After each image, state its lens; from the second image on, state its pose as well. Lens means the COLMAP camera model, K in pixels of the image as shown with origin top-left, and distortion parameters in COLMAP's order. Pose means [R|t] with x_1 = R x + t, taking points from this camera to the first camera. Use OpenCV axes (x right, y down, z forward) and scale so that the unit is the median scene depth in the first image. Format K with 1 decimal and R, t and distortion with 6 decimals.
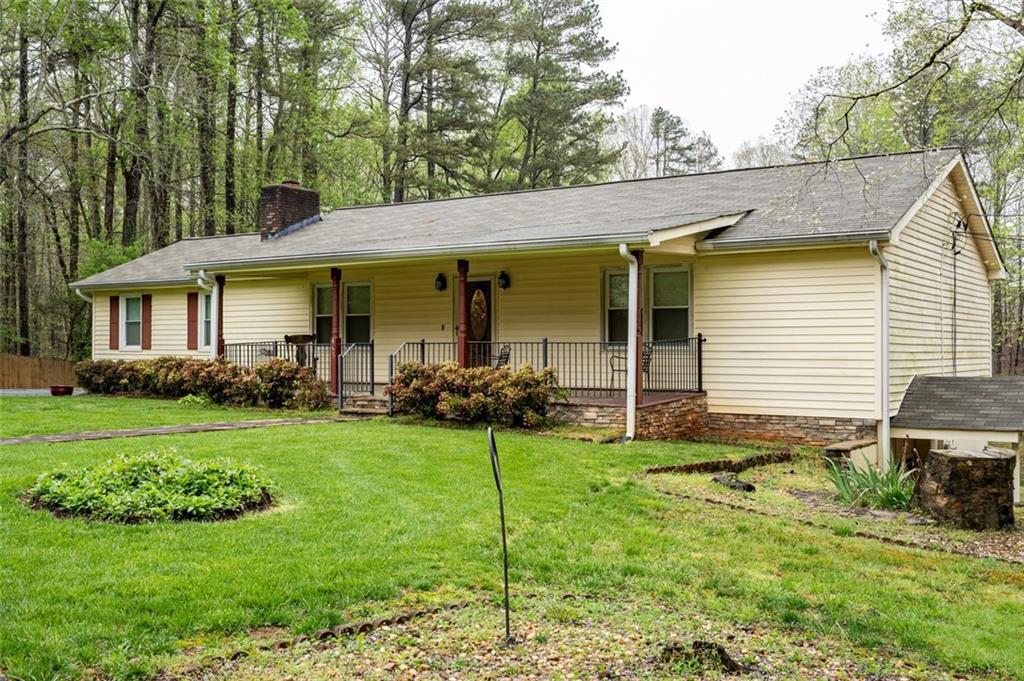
lens RADIAL K [[1038.6, 0, 512.0], [0, 1038.6, 340.5], [0, 0, 1]] dist [0.019602, 0.008678]
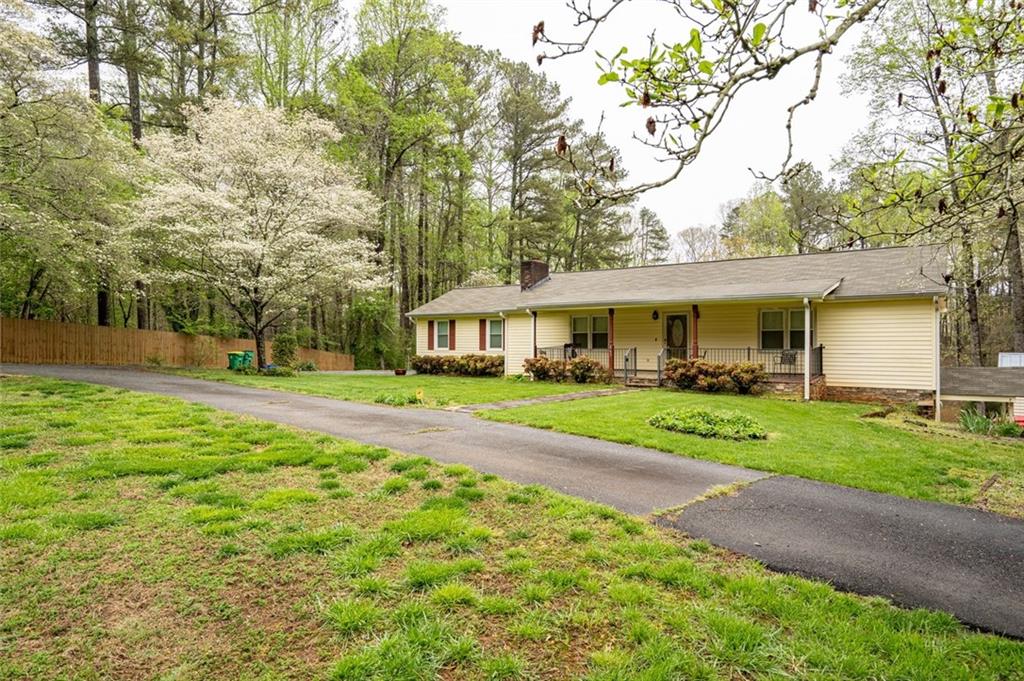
lens RADIAL K [[613.0, 0, 512.0], [0, 613.0, 340.5], [0, 0, 1]] dist [-0.000498, -0.000669]
pose [[0.999839, 0.000797, -0.017902, -0.234629], [-0.000814, 0.999999, -0.000935, -0.007583], [0.017901, 0.000949, 0.999839, -0.078334]]
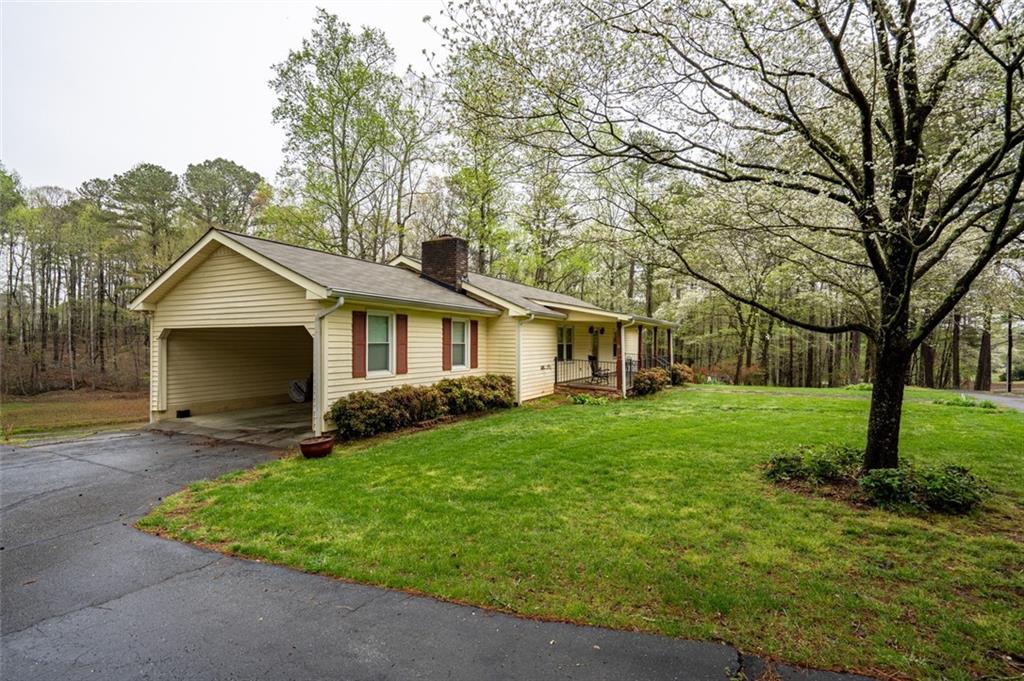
lens RADIAL K [[479.9, 0, 512.0], [0, 479.9, 340.5], [0, 0, 1]] dist [-0.005582, -0.000517]
pose [[-0.112738, 0.005165, 0.993611, -0.808137], [-0.009267, 0.999938, -0.006250, -0.019740], [-0.993582, -0.009913, -0.112683, 0.984665]]
